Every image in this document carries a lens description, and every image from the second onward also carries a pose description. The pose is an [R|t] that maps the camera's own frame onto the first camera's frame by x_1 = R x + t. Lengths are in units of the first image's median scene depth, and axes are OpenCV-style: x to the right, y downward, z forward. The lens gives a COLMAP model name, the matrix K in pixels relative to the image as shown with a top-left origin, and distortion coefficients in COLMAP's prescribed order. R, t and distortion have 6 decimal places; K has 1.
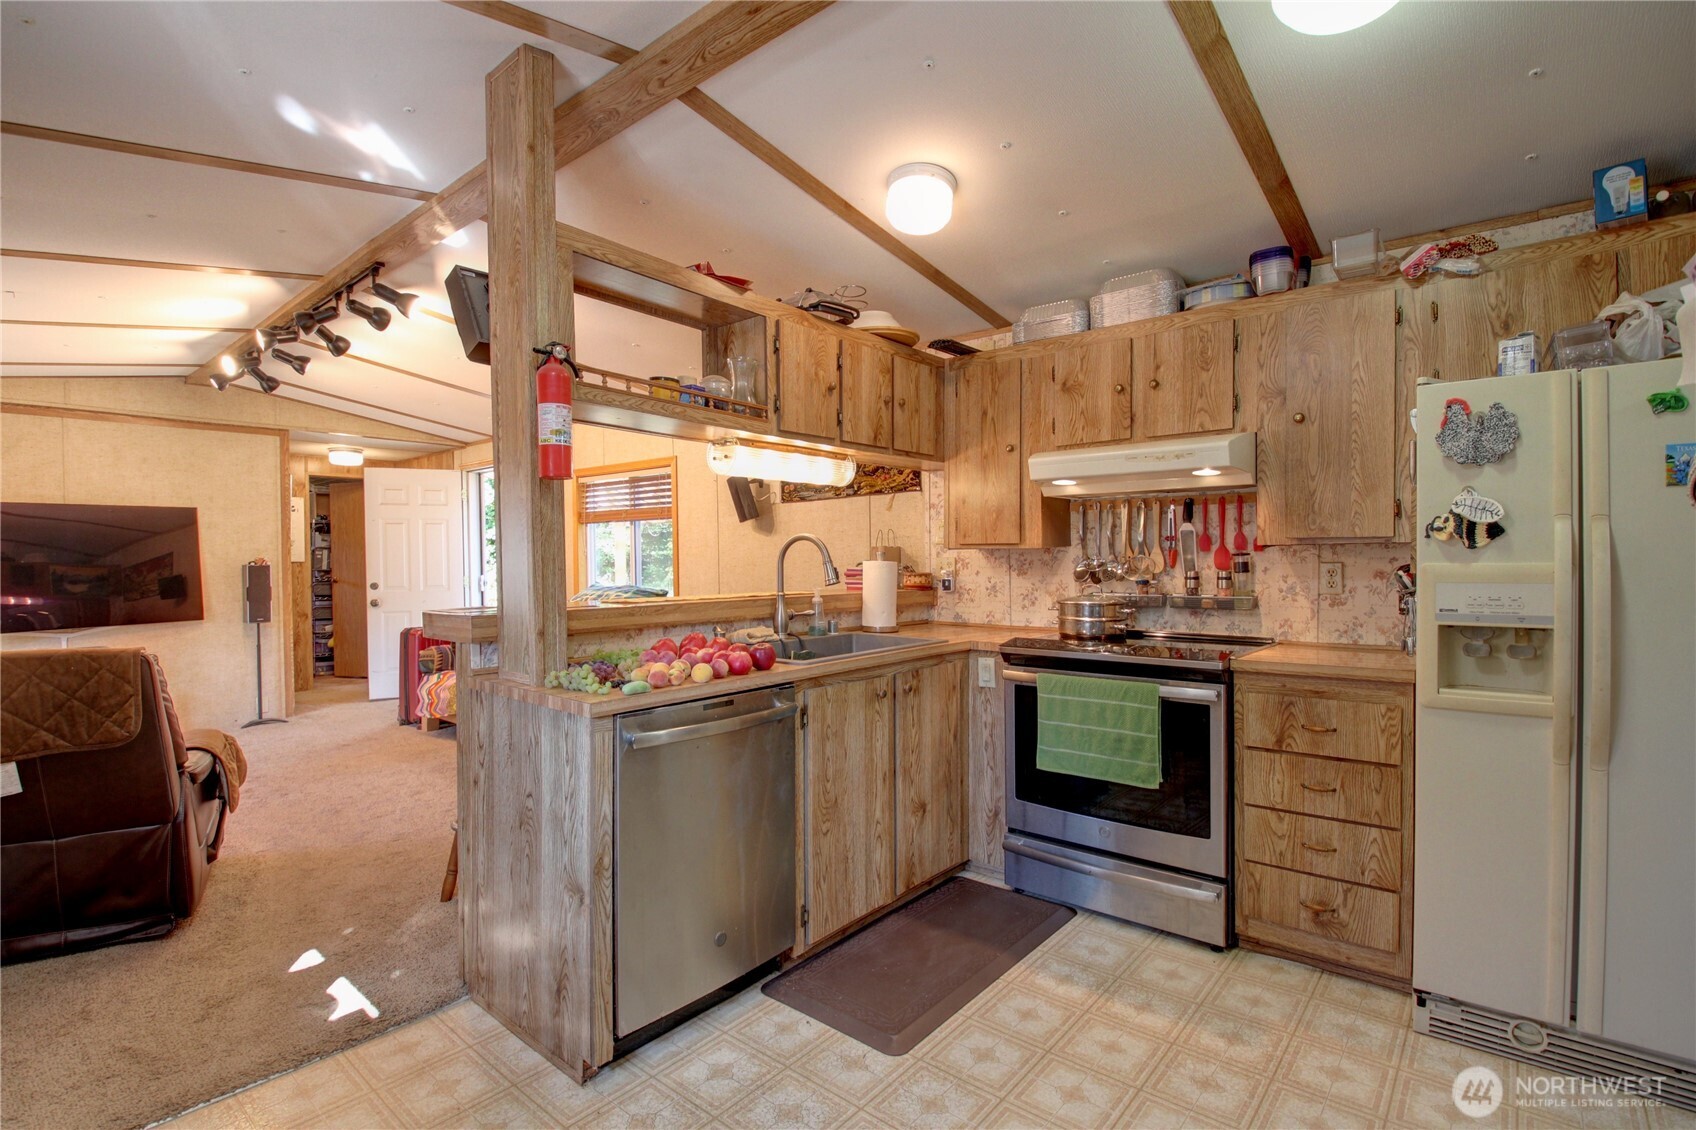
lens RADIAL K [[804.5, 0, 854.1], [0, 804.5, 574.2], [0, 0, 1]] dist [-0.033845, -0.000977]
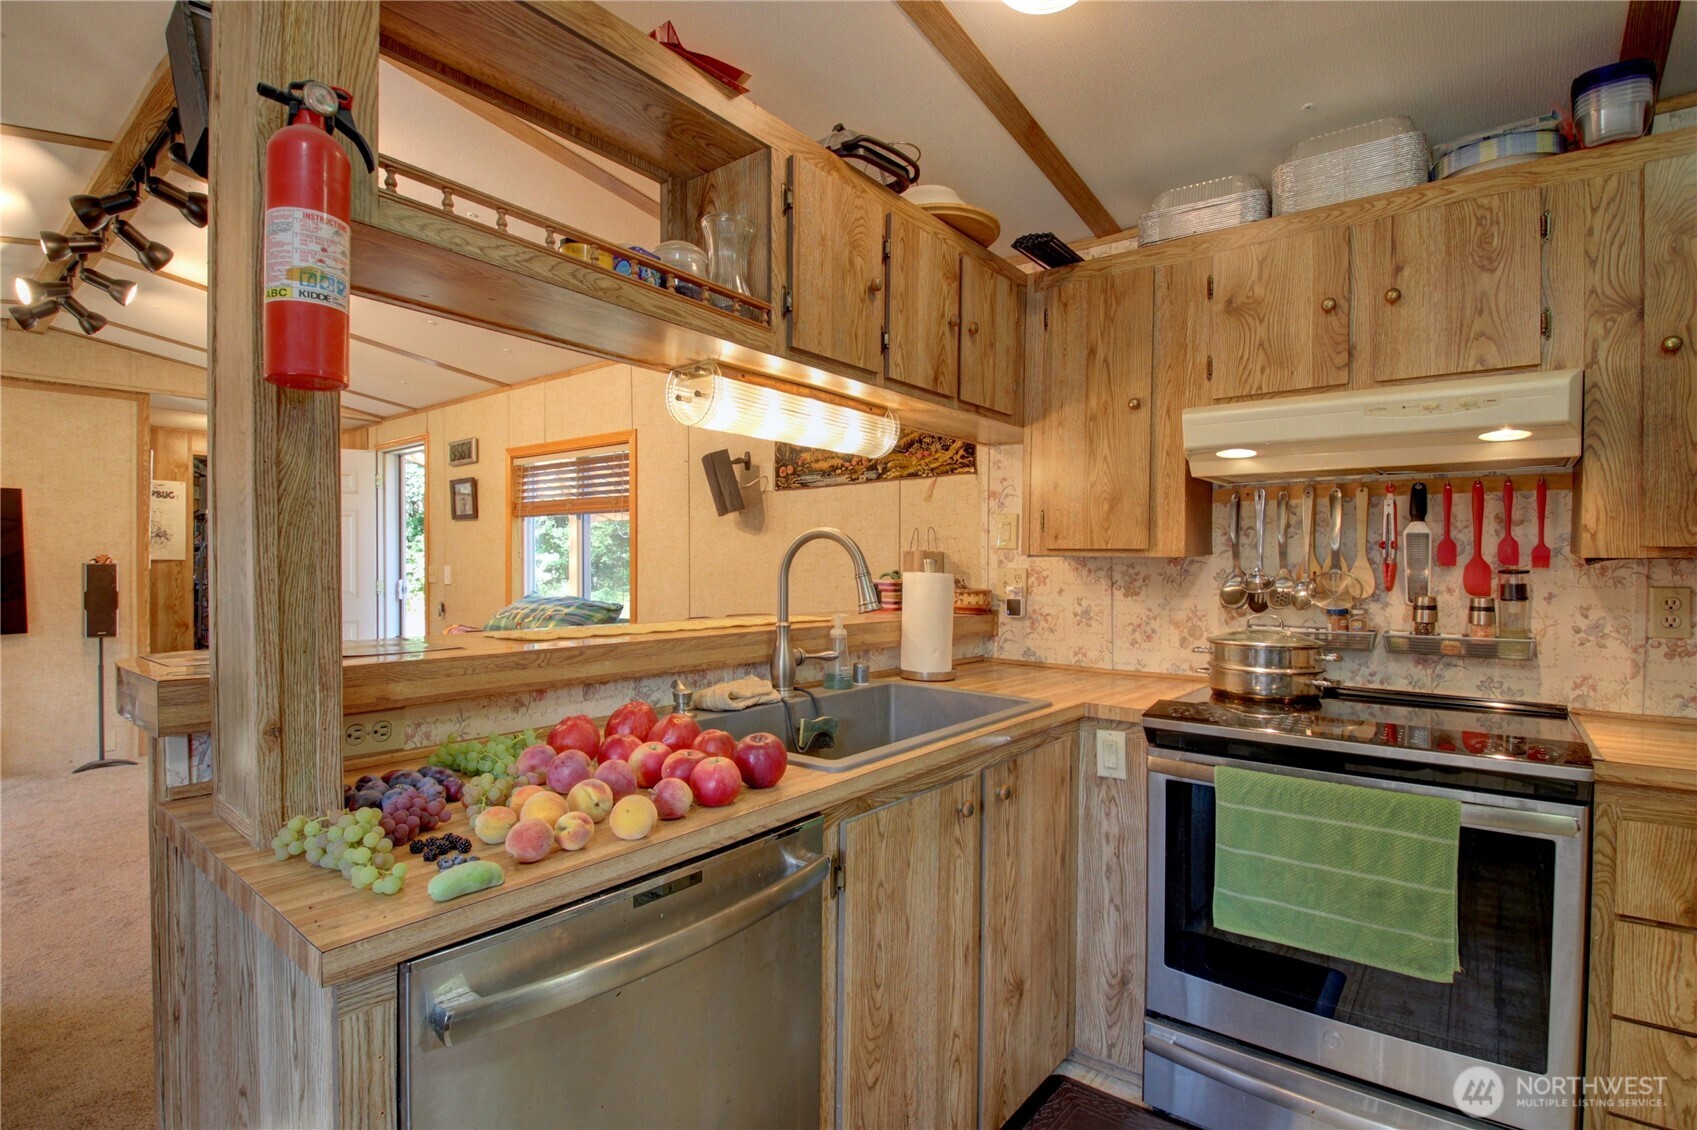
lens RADIAL K [[805.0, 0, 846.9], [0, 805.0, 575.5], [0, 0, 1]] dist [-0.033845, -0.000977]
pose [[0.999696, 0.014444, 0.019992, -0.057718], [-0.014331, 0.999881, -0.005792, -0.010965], [-0.020074, 0.005504, 0.999783, 0.396816]]
